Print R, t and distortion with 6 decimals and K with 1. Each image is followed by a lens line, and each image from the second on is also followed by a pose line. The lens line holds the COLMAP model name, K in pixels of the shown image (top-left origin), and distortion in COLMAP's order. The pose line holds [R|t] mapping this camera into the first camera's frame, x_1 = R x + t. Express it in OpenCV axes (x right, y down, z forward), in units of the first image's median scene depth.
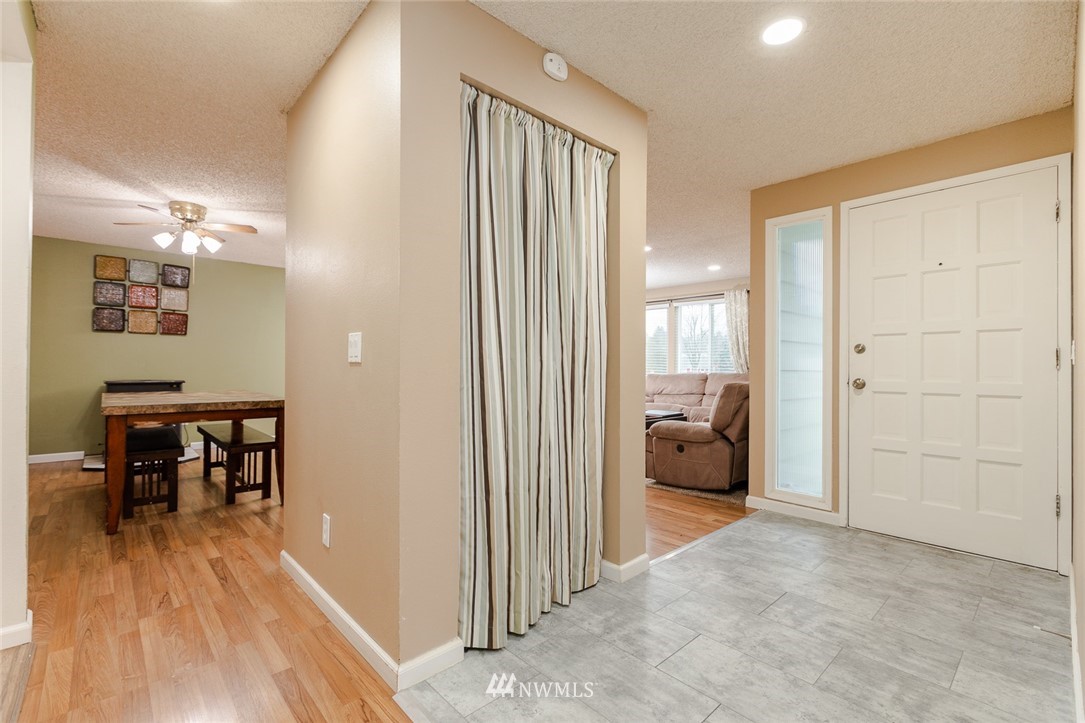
lens RADIAL K [[481.7, 0, 542.5], [0, 481.7, 361.5], [0, 0, 1]] dist [0.000778, -0.000964]
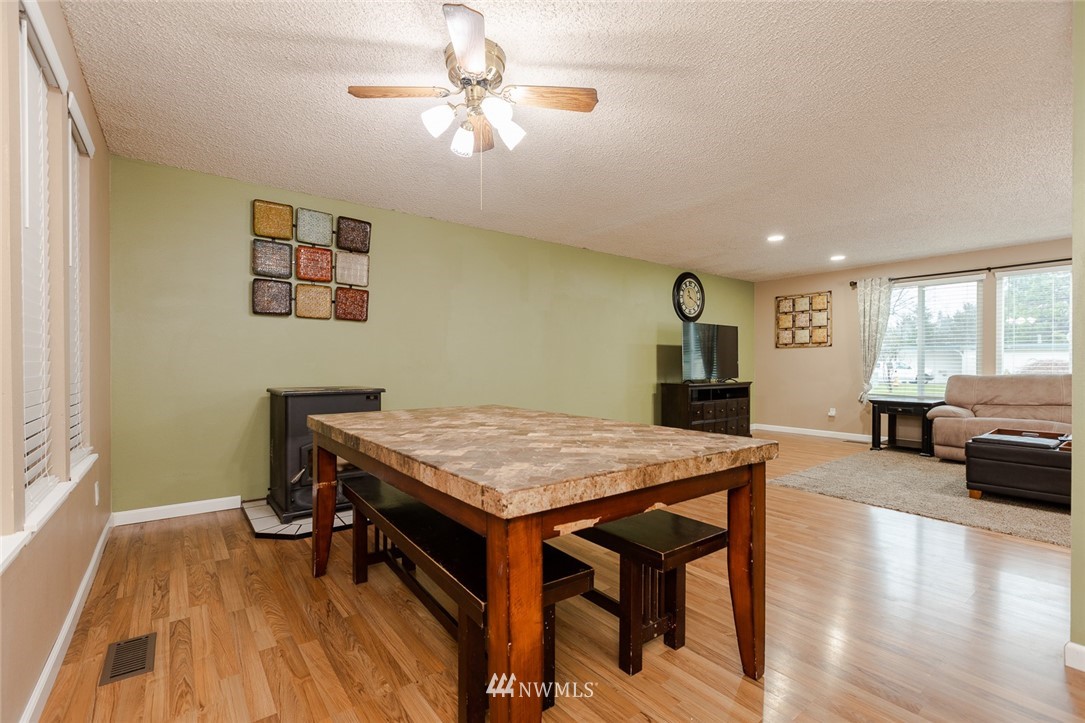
lens RADIAL K [[481.7, 0, 542.5], [0, 481.7, 361.5], [0, 0, 1]] dist [0.000778, -0.000964]
pose [[0.995774, -0.005489, -0.091670, -0.456653], [0.005629, 0.999983, 0.001274, 0.003284], [0.091662, -0.001784, 0.995789, 0.362074]]
